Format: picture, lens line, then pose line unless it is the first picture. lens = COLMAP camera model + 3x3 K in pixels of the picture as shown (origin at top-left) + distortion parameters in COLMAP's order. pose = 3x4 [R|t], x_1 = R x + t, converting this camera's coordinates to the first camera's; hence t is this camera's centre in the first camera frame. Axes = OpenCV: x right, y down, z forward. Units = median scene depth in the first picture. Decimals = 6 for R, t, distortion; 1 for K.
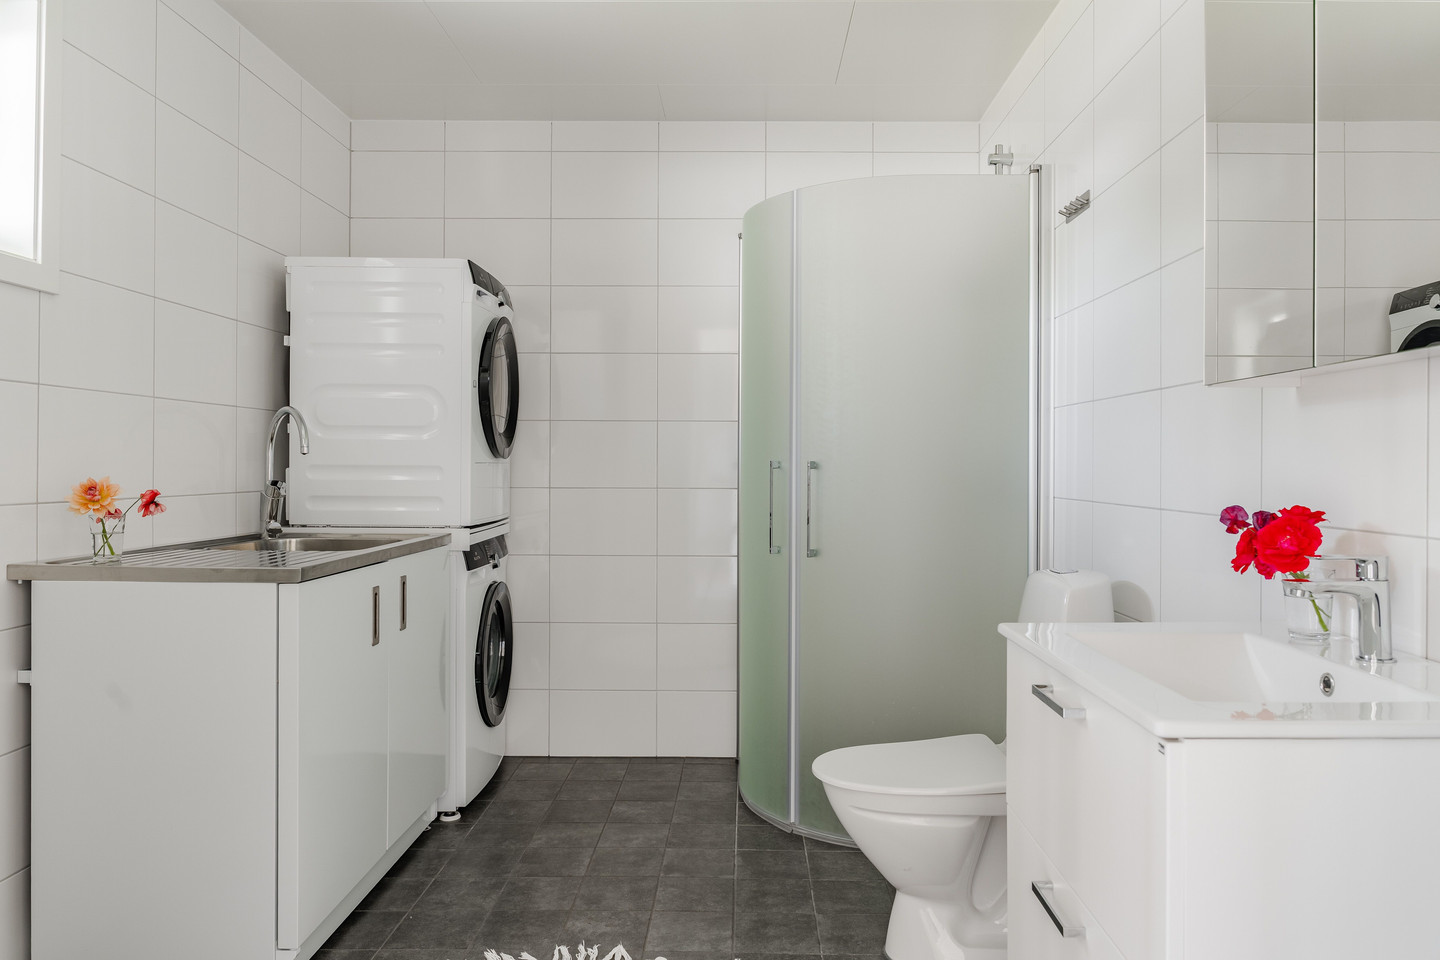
lens RADIAL K [[968.1, 0, 729.8], [0, 968.1, 470.0], [0, 0, 1]] dist [-0.022368, 0.013561]
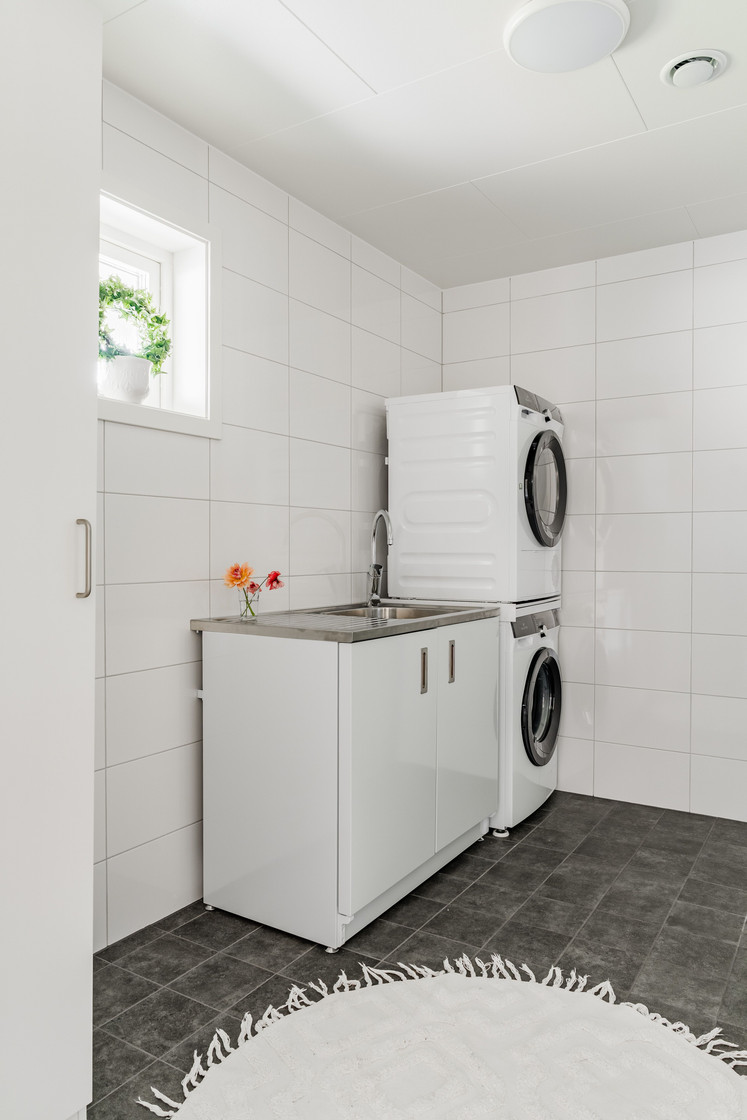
lens RADIAL K [[752.9, 0, 369.1], [0, 752.9, 564.5], [0, 0, 1]] dist [-0.022368, 0.013561]
pose [[0.851306, 0.006517, -0.524629, 0.079365], [0.001124, 0.999898, 0.014244, -0.003990], [0.524668, -0.012716, 0.851212, 0.091022]]
